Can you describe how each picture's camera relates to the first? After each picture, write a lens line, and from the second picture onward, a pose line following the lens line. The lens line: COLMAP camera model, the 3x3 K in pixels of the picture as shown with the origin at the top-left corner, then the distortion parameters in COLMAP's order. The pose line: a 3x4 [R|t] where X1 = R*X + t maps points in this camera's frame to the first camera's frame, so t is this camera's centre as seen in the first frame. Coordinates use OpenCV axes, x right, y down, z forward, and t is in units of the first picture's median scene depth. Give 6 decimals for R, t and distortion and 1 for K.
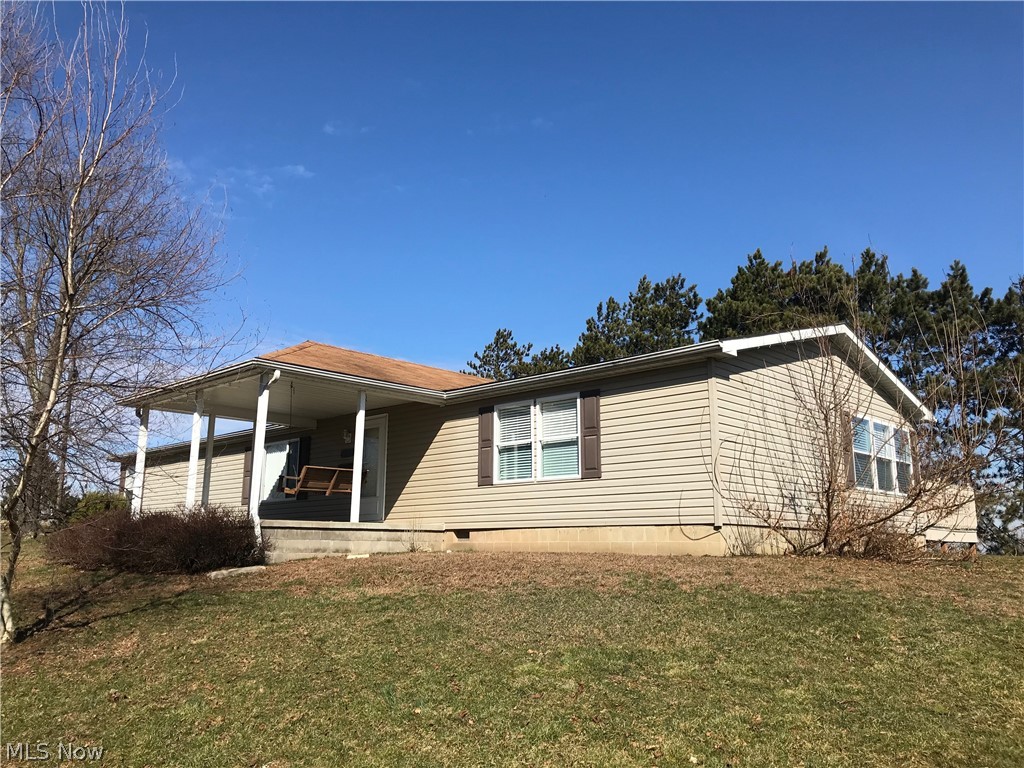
lens RADIAL K [[840.6, 0, 512.0], [0, 840.6, 384.0], [0, 0, 1]] dist [0.159694, -0.657776]
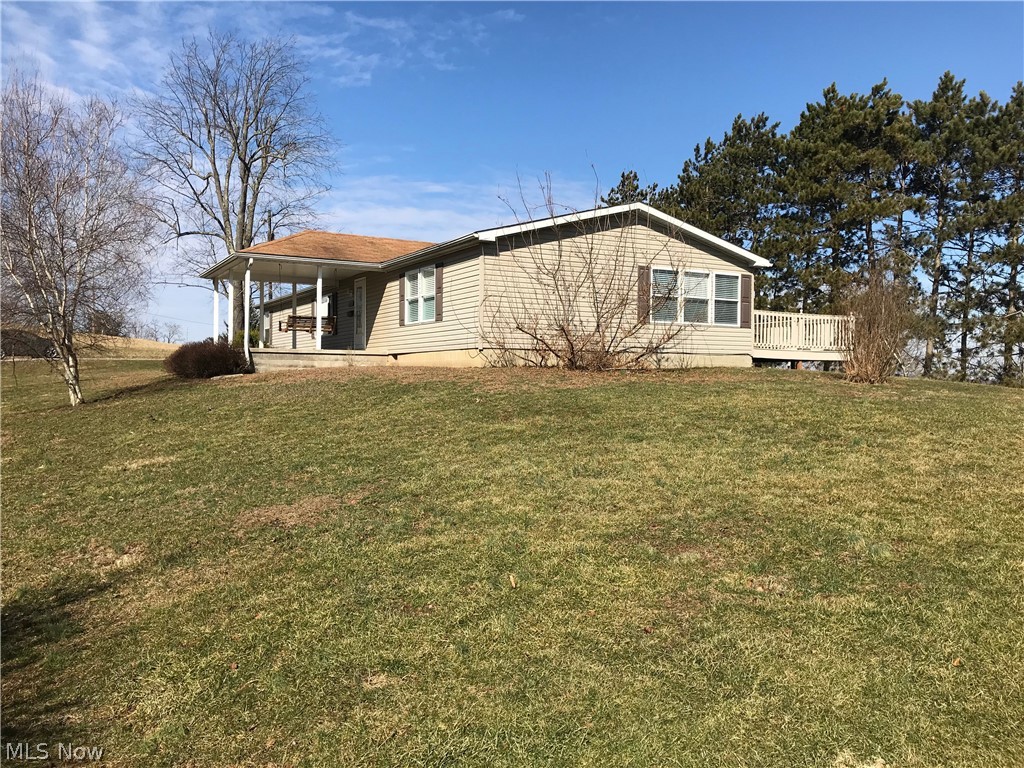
lens RADIAL K [[847.1, 0, 512.0], [0, 847.1, 384.0], [0, 0, 1]] dist [0.000678, -0.075797]
pose [[0.945444, 0.004958, -0.325745, 0.567965], [0.062211, 0.978737, 0.195460, -0.055375], [0.319788, -0.205062, 0.925033, -0.331243]]
